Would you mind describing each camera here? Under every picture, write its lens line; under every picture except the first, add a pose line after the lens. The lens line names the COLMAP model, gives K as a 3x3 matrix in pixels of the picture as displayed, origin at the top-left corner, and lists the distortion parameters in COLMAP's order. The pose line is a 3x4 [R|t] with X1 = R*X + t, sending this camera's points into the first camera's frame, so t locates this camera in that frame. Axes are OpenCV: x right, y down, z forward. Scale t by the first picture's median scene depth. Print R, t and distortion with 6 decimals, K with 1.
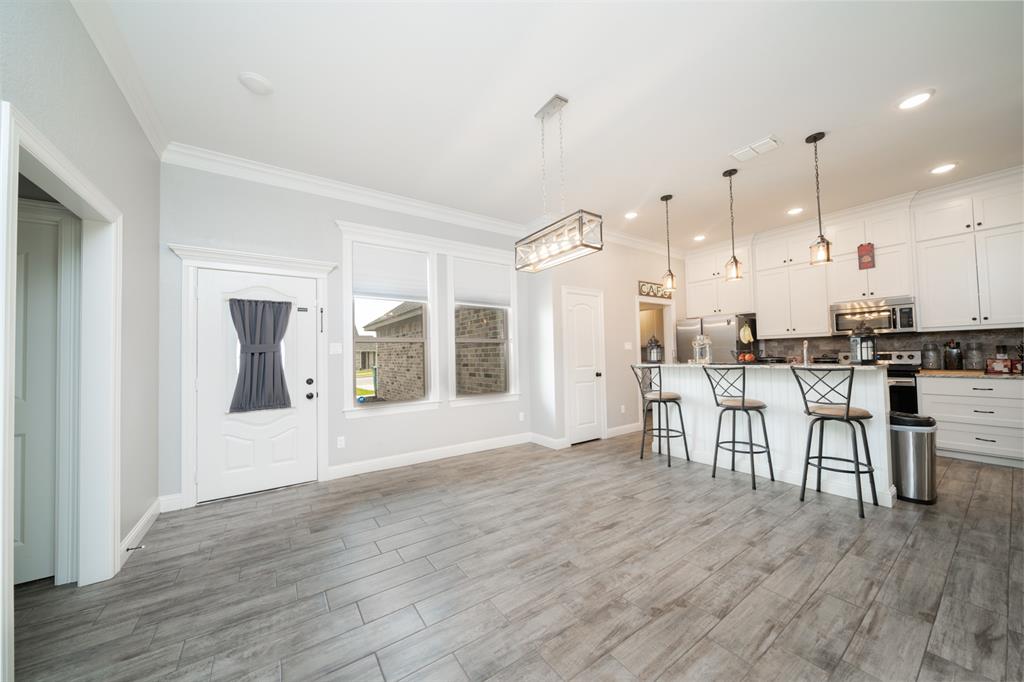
lens RADIAL K [[348.3, 0, 504.6], [0, 348.3, 346.1], [0, 0, 1]] dist [-0.005765, 0.000096]
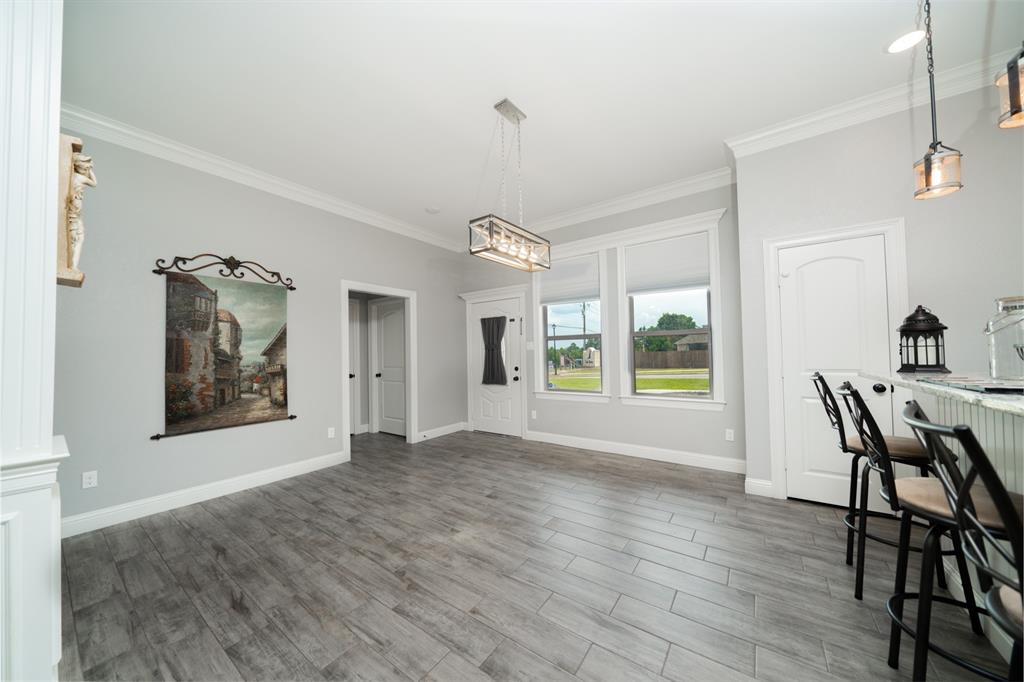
lens RADIAL K [[348.3, 0, 504.6], [0, 348.3, 346.1], [0, 0, 1]] dist [-0.005765, 0.000096]
pose [[0.342277, -0.007197, -0.939571, 0.730808], [0.036399, 0.999322, 0.005605, -0.003329], [0.938894, -0.036118, 0.342307, 0.414447]]
